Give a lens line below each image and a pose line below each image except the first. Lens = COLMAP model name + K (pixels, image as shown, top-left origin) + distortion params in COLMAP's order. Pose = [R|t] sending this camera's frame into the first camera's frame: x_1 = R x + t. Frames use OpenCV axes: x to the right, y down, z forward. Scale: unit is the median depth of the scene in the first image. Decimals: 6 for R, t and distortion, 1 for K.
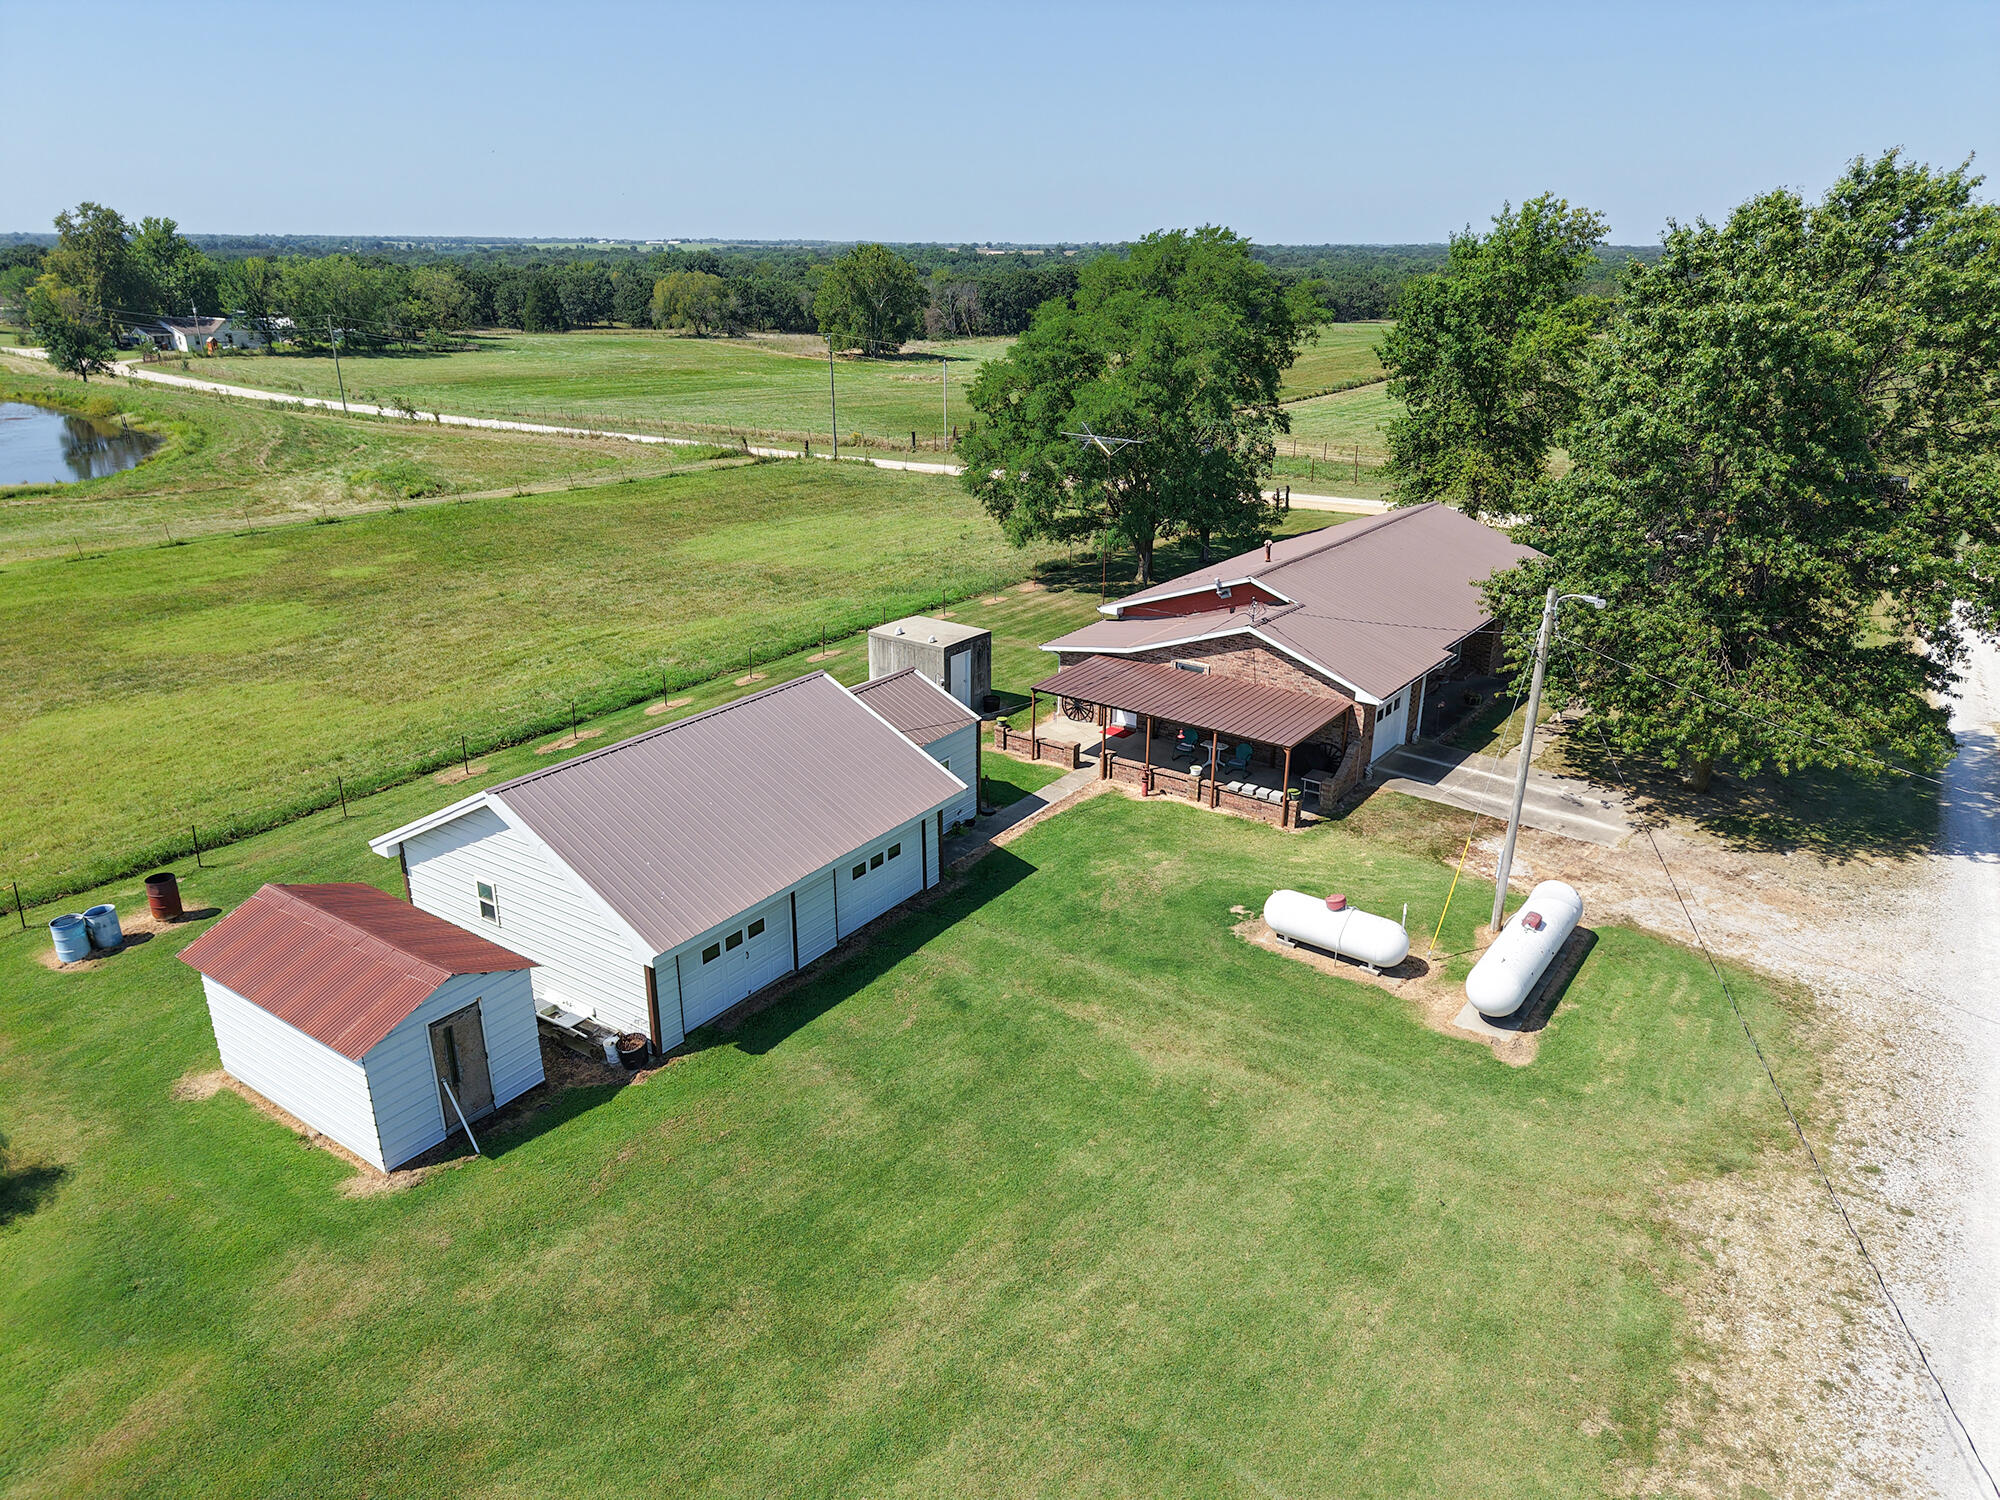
lens RADIAL K [[1297.2, 0, 1000.0], [0, 1297.2, 750.0], [0, 0, 1]] dist [0.024527, -0.016984]
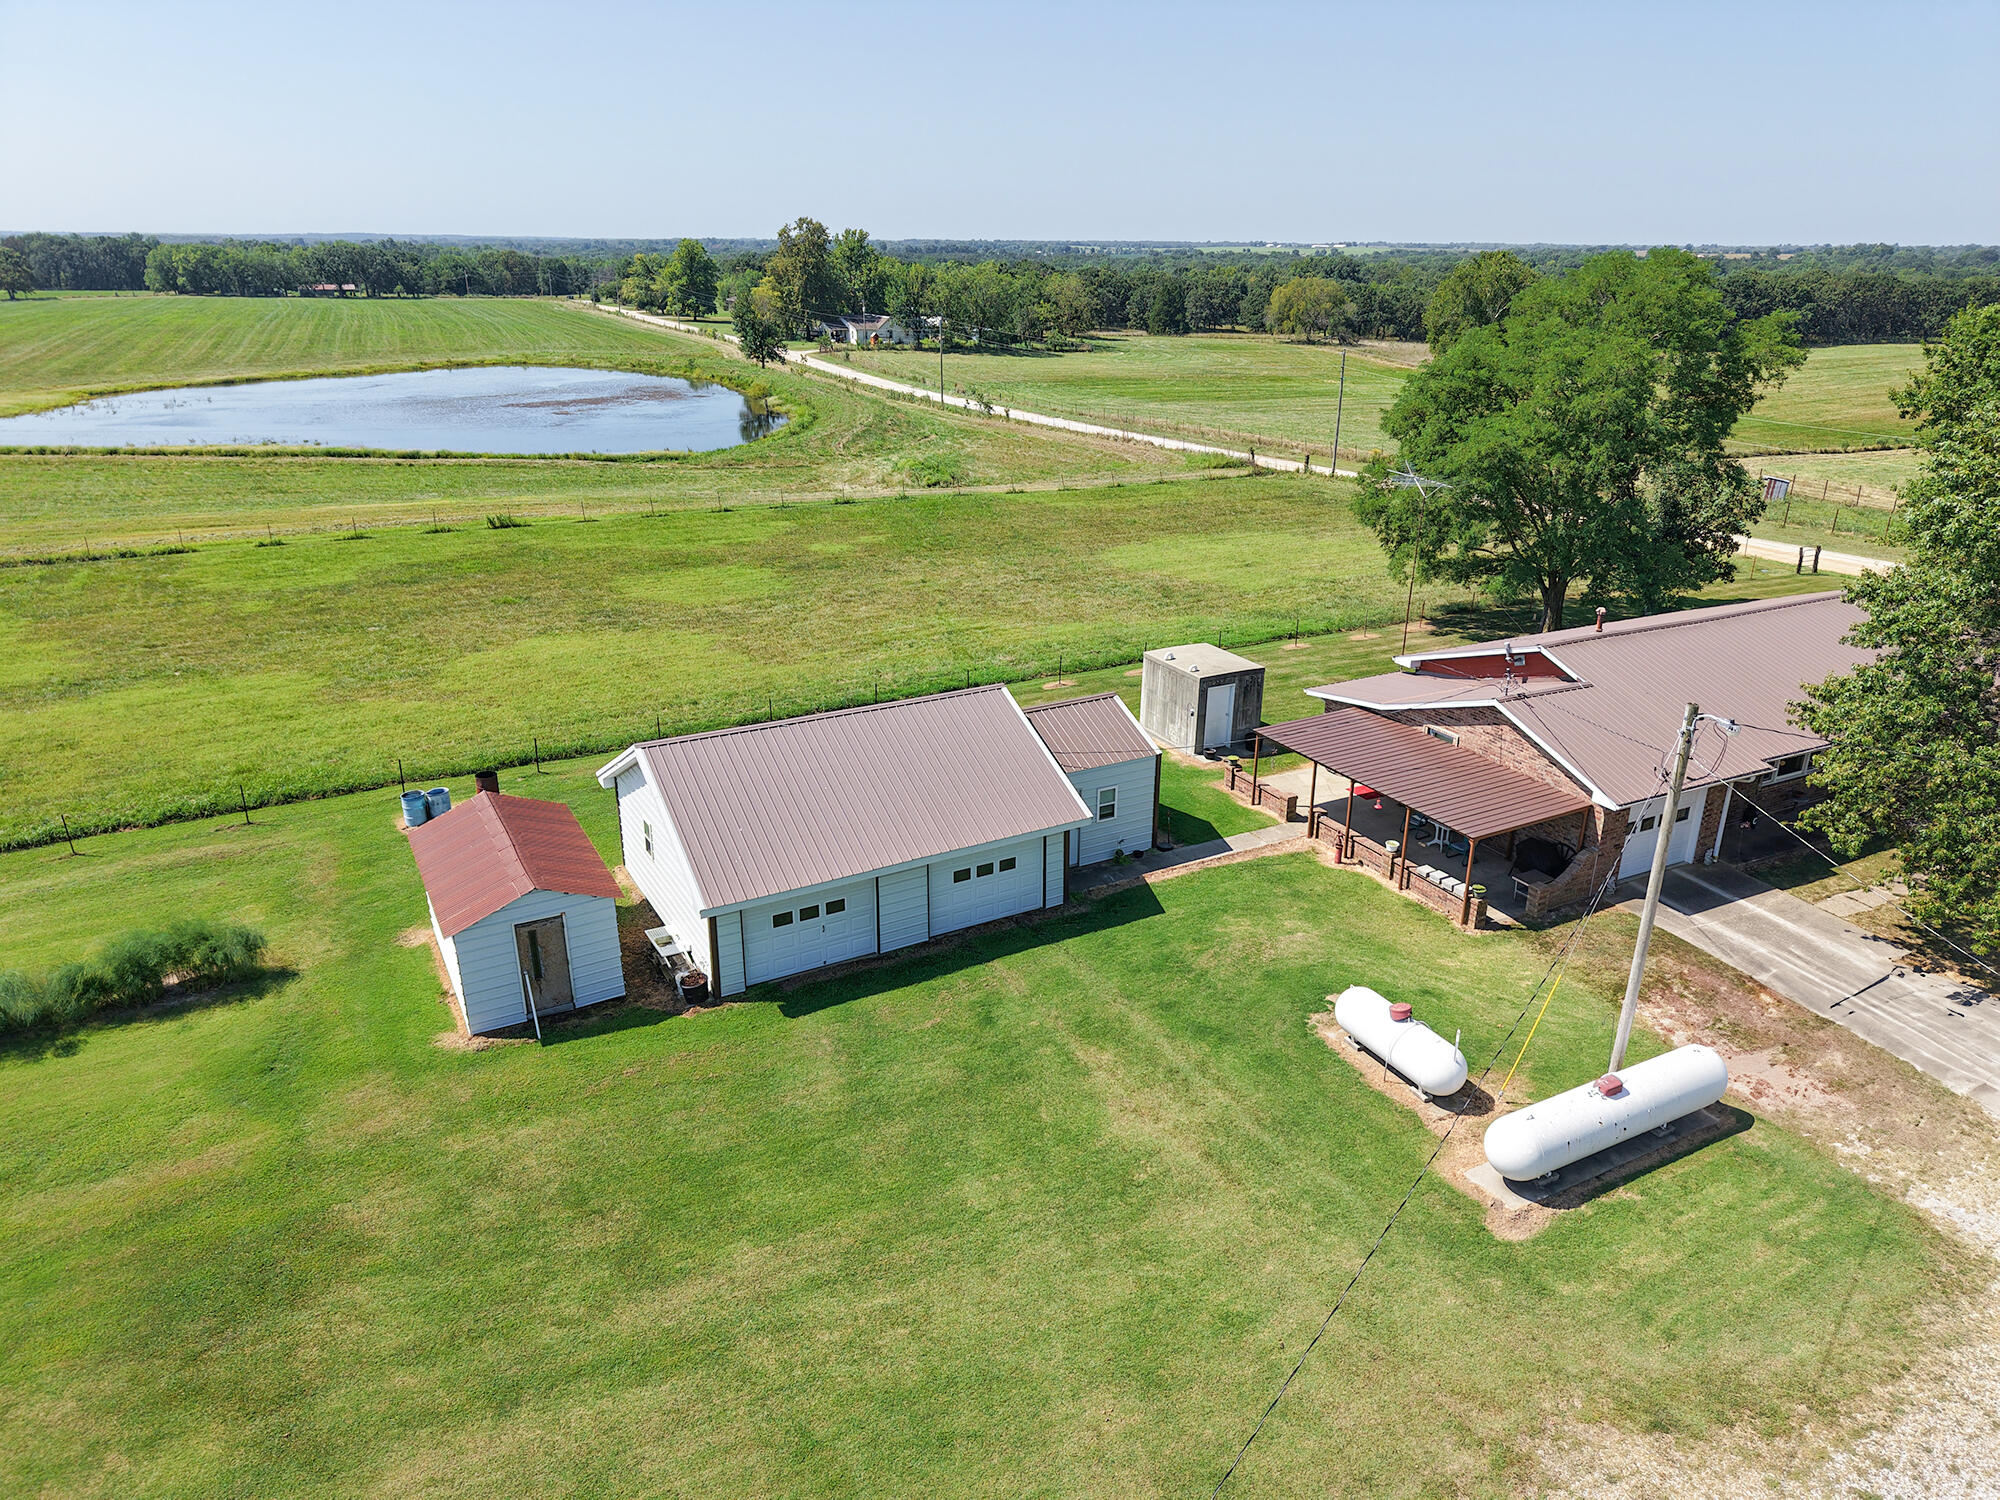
lens RADIAL K [[1314.7, 0, 1041.7], [0, 1314.7, 751.9], [0, 0, 1]] dist [0.039357, -0.040708]
pose [[0.901482, 0.156240, -0.403633, 0.267391], [-0.158304, 0.986979, 0.028485, -0.033890], [0.402828, 0.038218, 0.914477, 0.036322]]
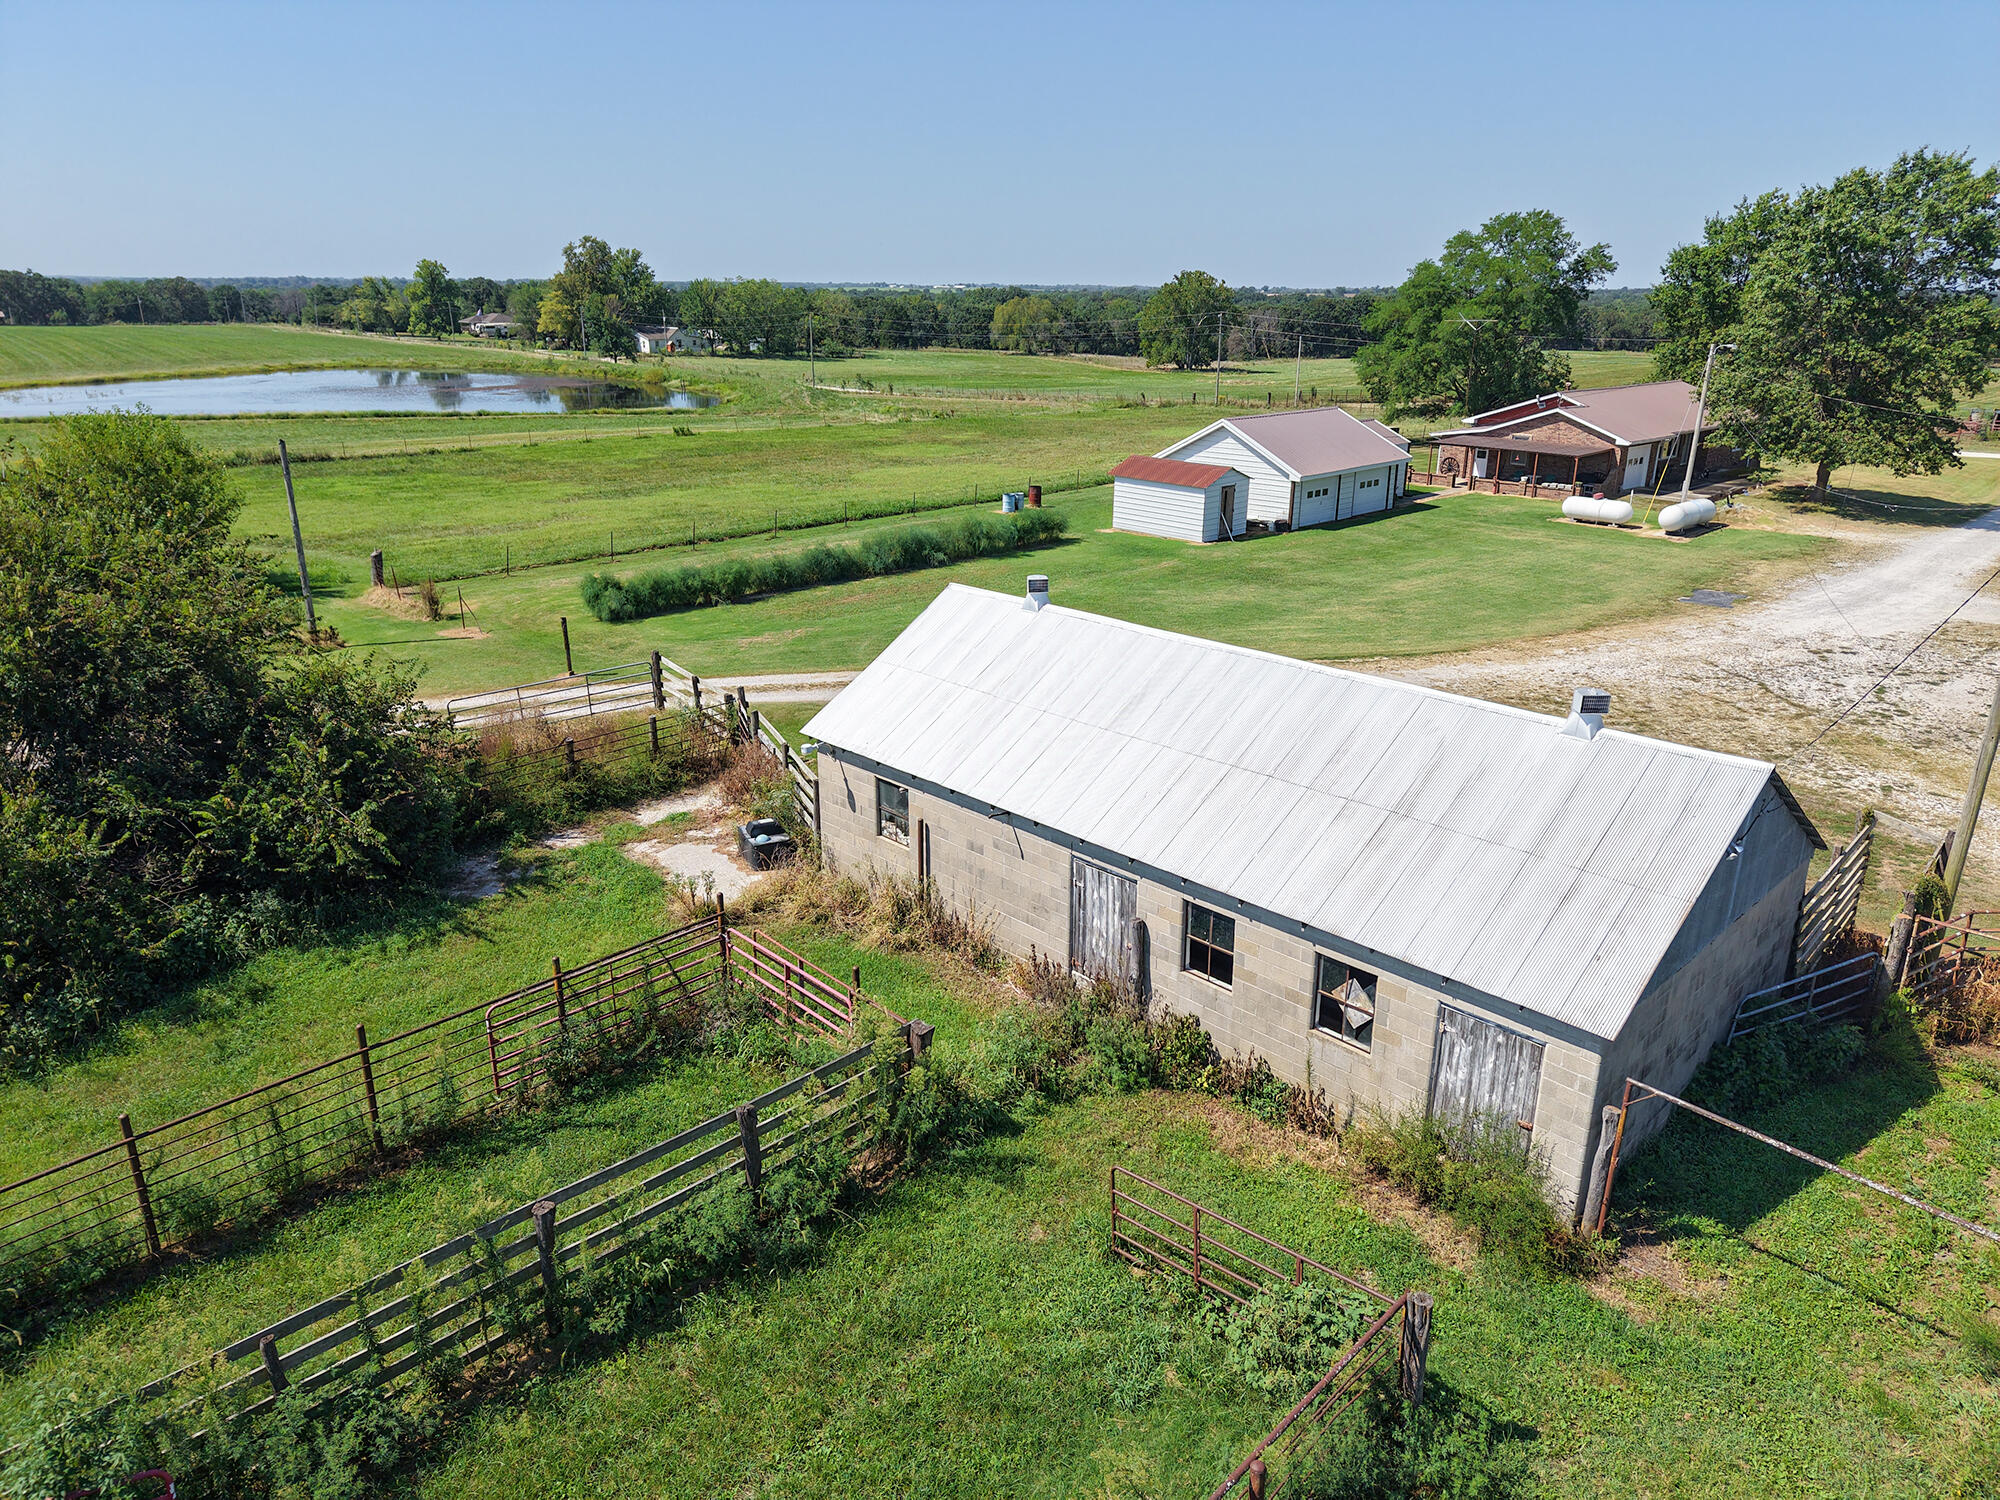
lens RADIAL K [[1343.6, 0, 1005.4], [0, 1343.6, 753.0], [0, 0, 1]] dist [0.044302, -0.039195]
pose [[0.983947, 0.058189, -0.168708, -0.212651], [-0.065437, 0.997144, -0.037720, 0.485928], [0.166031, 0.048154, 0.984944, -0.943273]]
